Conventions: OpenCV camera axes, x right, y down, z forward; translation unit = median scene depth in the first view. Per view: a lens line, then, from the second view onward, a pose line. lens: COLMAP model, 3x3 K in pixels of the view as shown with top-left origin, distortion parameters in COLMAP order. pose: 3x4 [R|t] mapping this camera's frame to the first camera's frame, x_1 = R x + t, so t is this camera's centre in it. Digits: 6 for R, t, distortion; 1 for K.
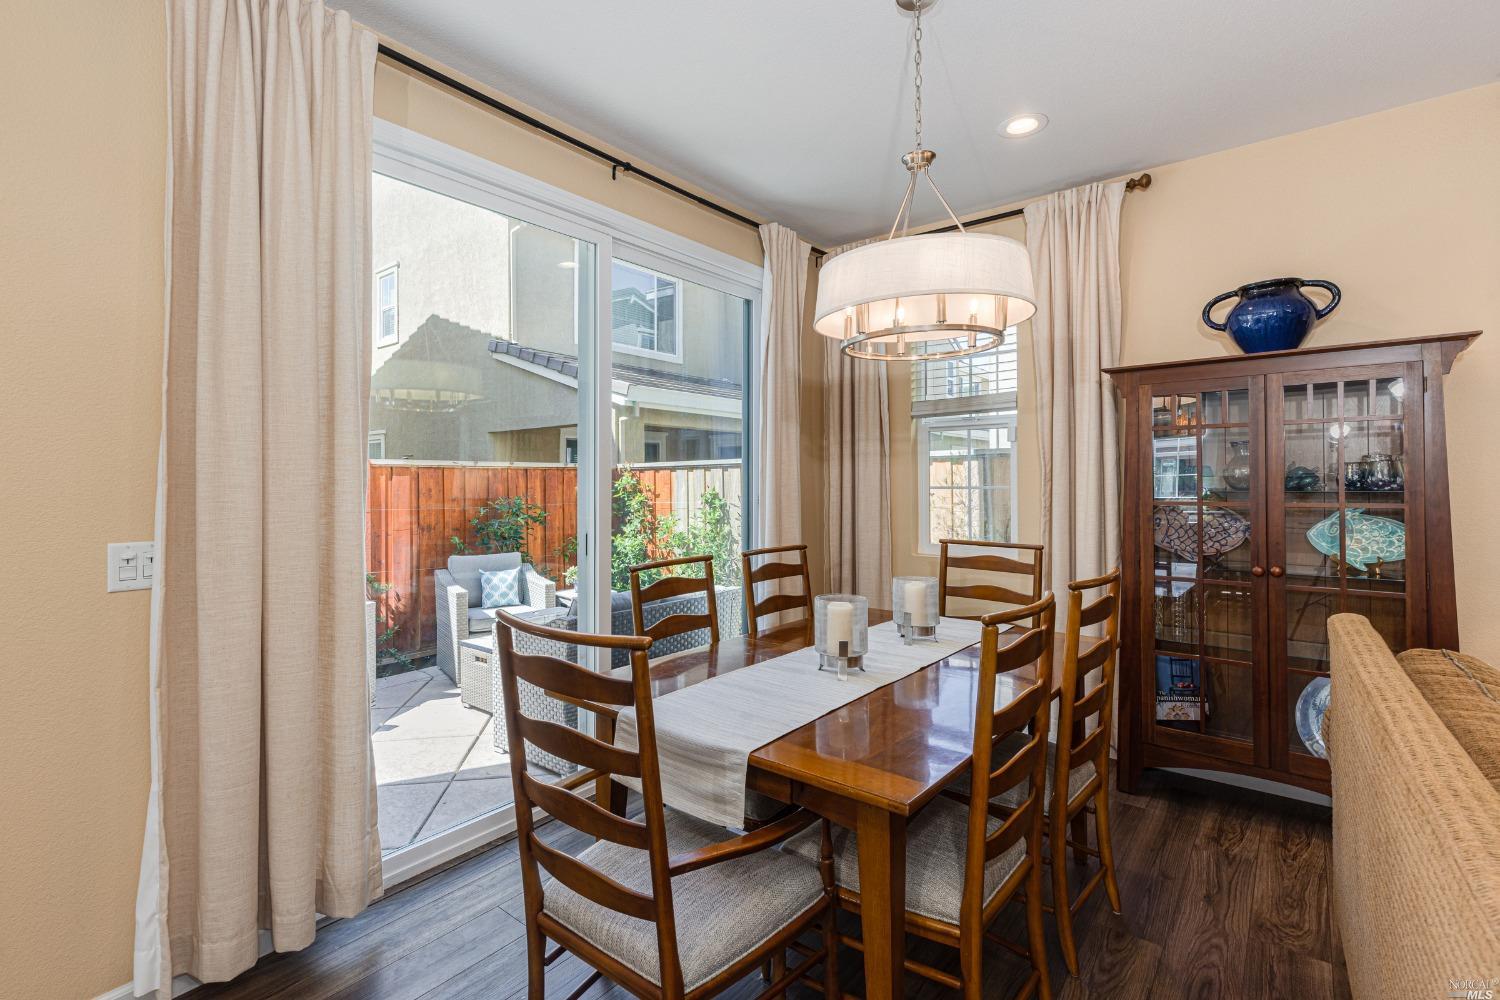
lens RADIAL K [[679.9, 0, 747.7], [0, 679.9, 480.7], [0, 0, 1]] dist [0.000315, -0.000039]
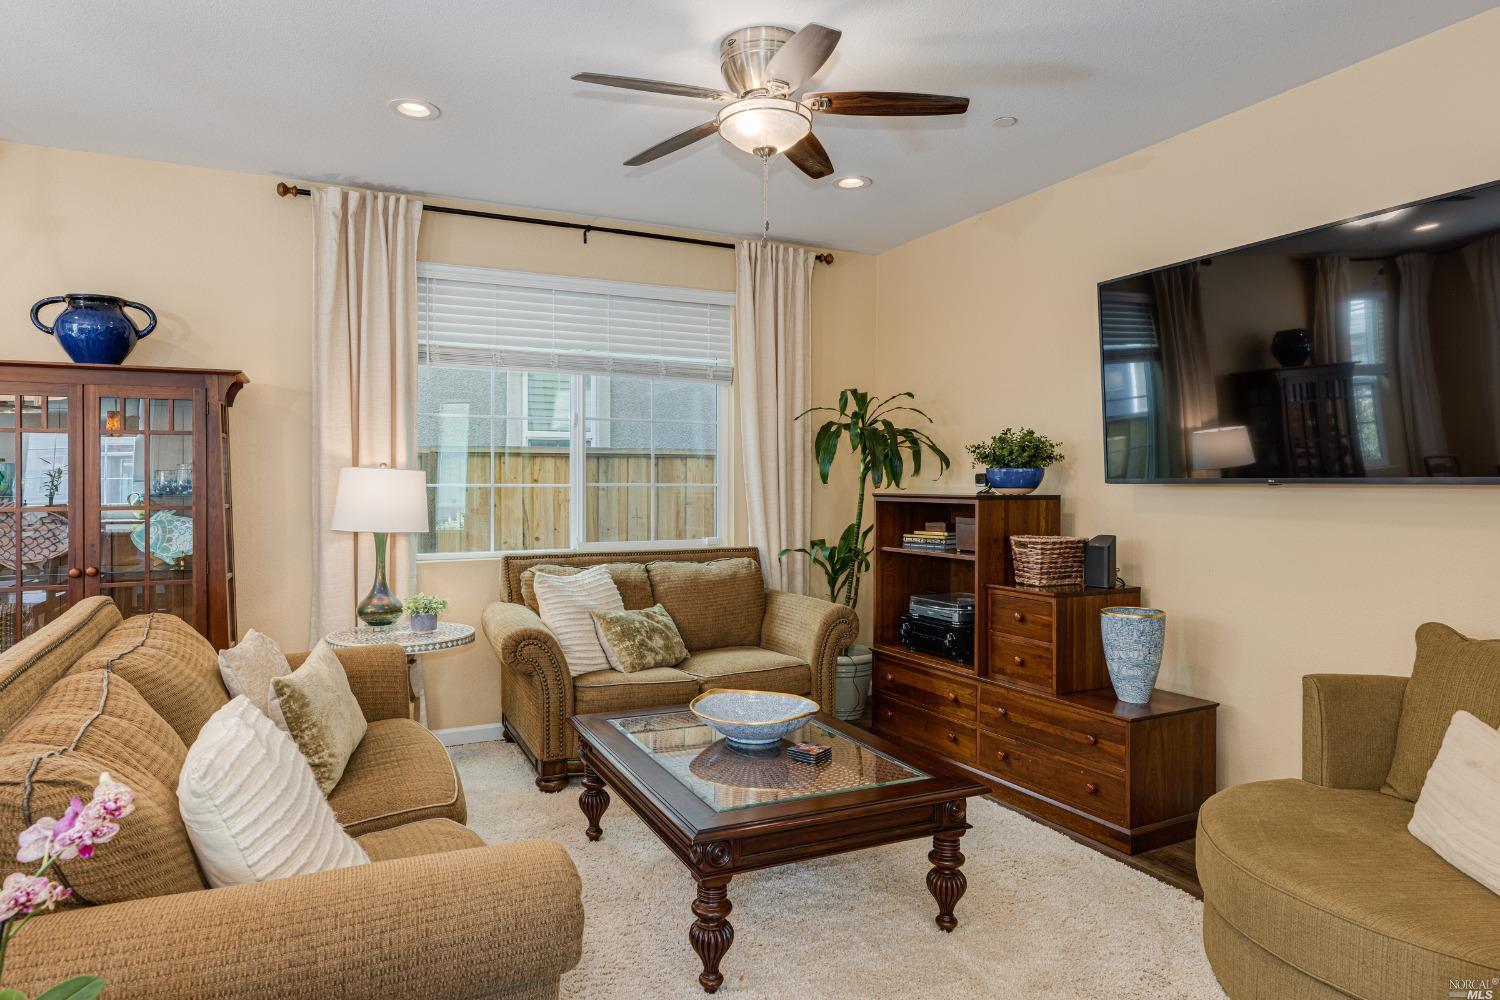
lens RADIAL K [[926.9, 0, 747.3], [0, 926.9, 477.8], [0, 0, 1]] dist [0.004834, 0.000626]
pose [[0.447422, 0.009888, 0.894268, -0.048557], [-0.002847, 0.999950, -0.009632, -0.001217], [-0.894319, 0.001764, 0.447427, -0.445859]]
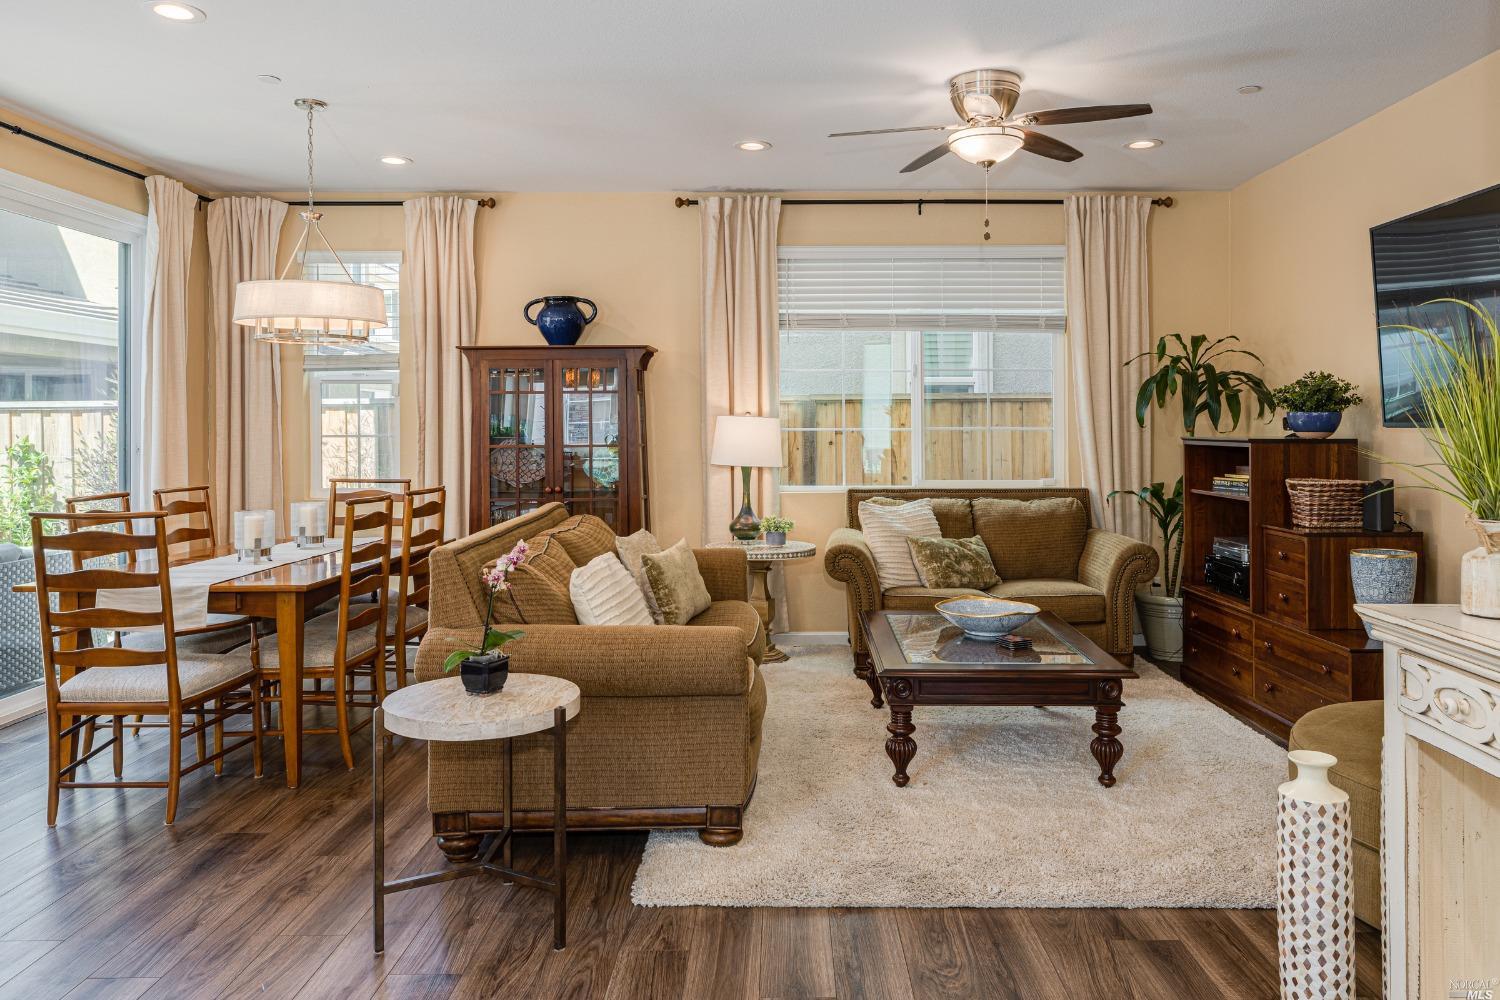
lens RADIAL K [[1036.4, 0, 752.3], [0, 1036.4, 435.1], [0, 0, 1]] dist [-0.002034, -0.001262]
pose [[0.796121, -0.002027, 0.605134, -0.223466], [-0.002030, 0.999980, 0.006021, -0.002958], [-0.605134, -0.006022, 0.796101, -0.881991]]
